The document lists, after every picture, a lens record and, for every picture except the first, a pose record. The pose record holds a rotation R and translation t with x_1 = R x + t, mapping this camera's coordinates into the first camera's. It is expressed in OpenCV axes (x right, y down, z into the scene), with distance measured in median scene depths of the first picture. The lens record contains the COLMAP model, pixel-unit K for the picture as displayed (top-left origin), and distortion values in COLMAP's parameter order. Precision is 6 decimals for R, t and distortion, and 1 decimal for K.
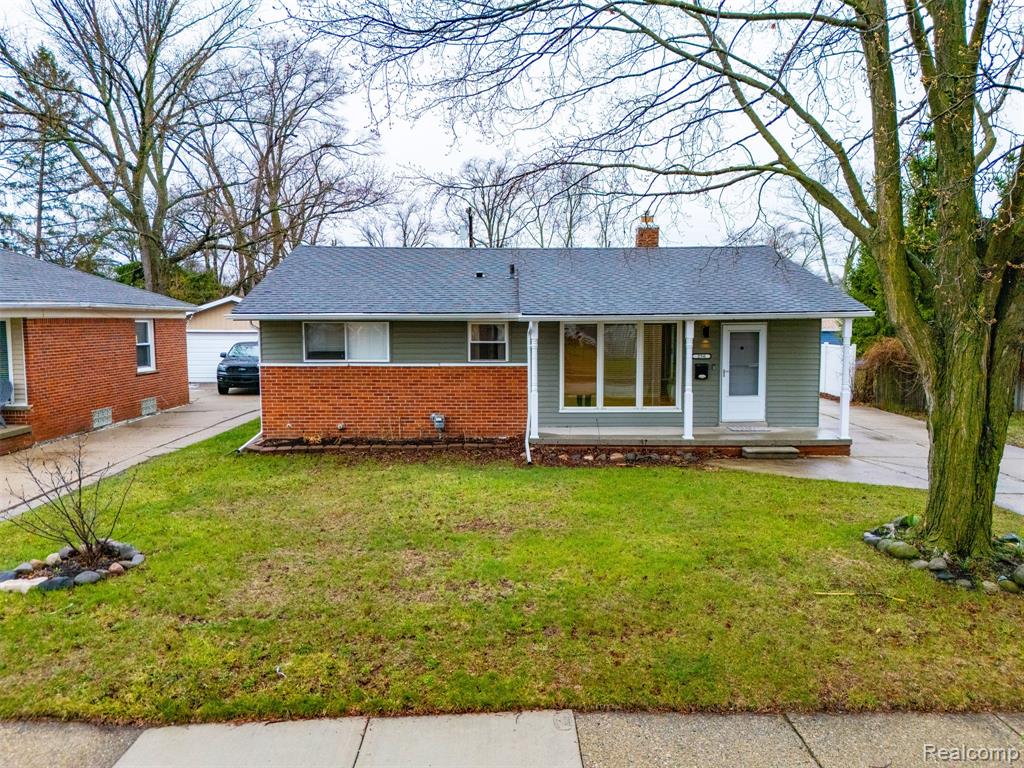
lens RADIAL K [[753.8, 0, 514.2], [0, 753.8, 381.2], [0, 0, 1]] dist [0.085347, -0.089045]
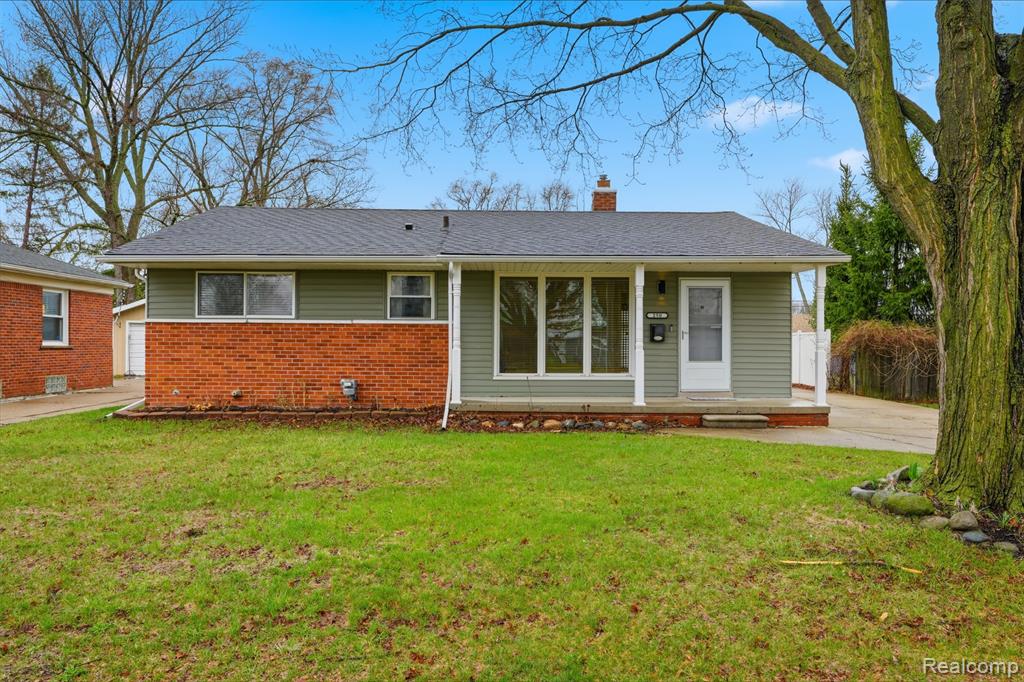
lens RADIAL K [[721.7, 0, 515.6], [0, 721.7, 339.0], [0, 0, 1]] dist [0.000800, 0.001750]
pose [[0.999917, 0.008048, 0.010099, 0.082033], [-0.007106, 0.995912, -0.090051, 0.073817], [-0.010783, 0.089972, 0.995886, 0.192823]]
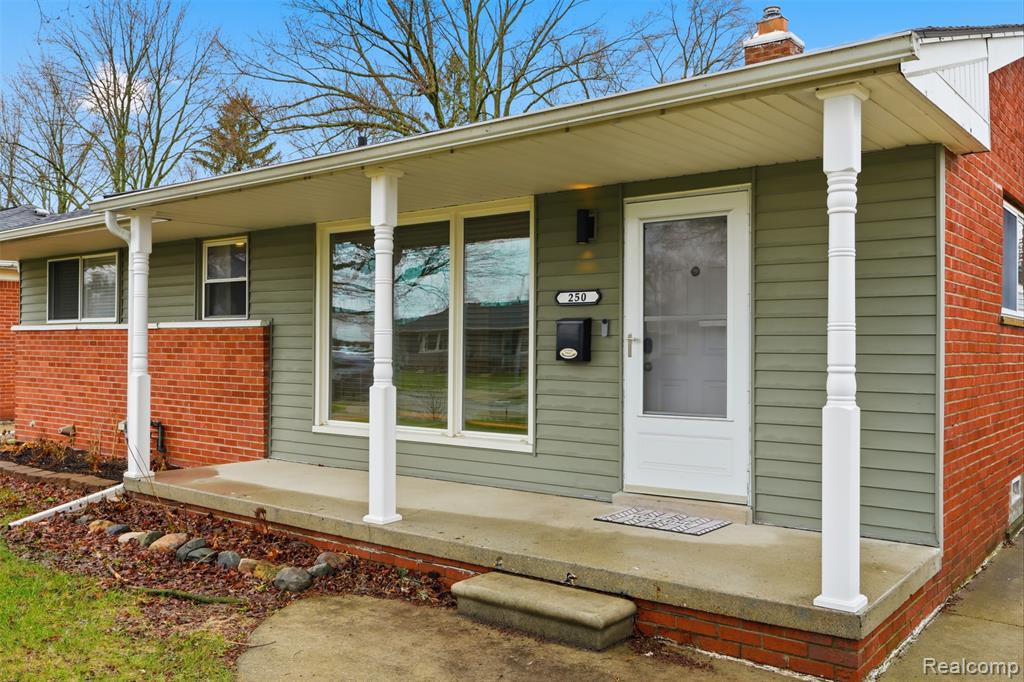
lens RADIAL K [[884.1, 0, 510.9], [0, 884.1, 342.6], [0, 0, 1]] dist [0.005375, 0.001276]
pose [[0.781794, 0.003918, -0.623525, 0.508824], [-0.059589, 0.995873, -0.068457, 0.019089], [0.620683, 0.090675, 0.778801, 0.703365]]
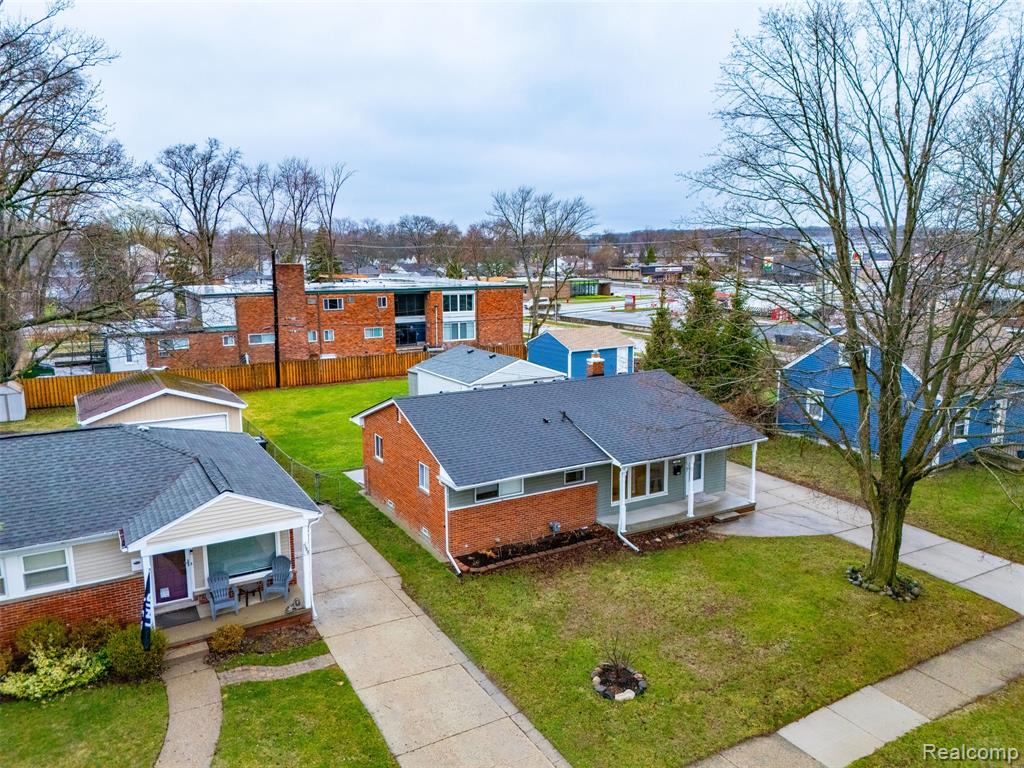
lens RADIAL K [[753.8, 0, 514.2], [0, 753.8, 381.2], [0, 0, 1]] dist [0.085347, -0.089045]
pose [[0.871951, -0.086506, 0.481890, -0.956852], [0.043619, 0.994079, 0.099525, -0.431527], [-0.487646, -0.065762, 0.870561, -0.340137]]
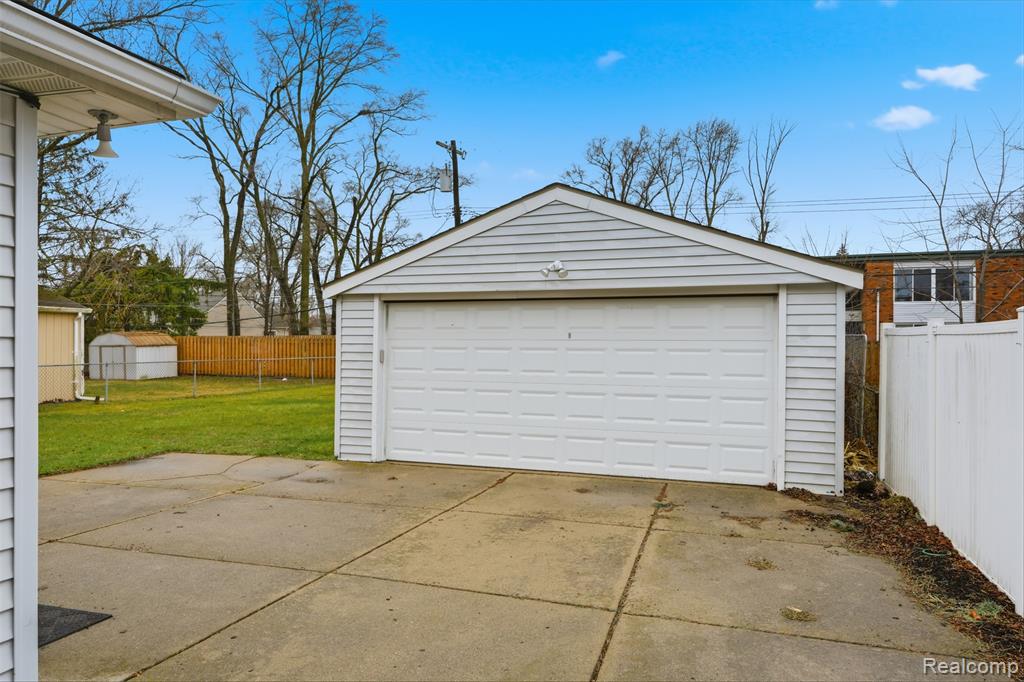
lens RADIAL K [[658.0, 0, 513.1], [0, 658.0, 339.5], [0, 0, 1]] dist [-0.005724, 0.000278]
pose [[0.939234, 0.001244, -0.343277, 0.592166], [-0.029426, 0.996604, -0.076900, -0.069163], [0.342015, 0.082329, 0.936081, 1.657773]]
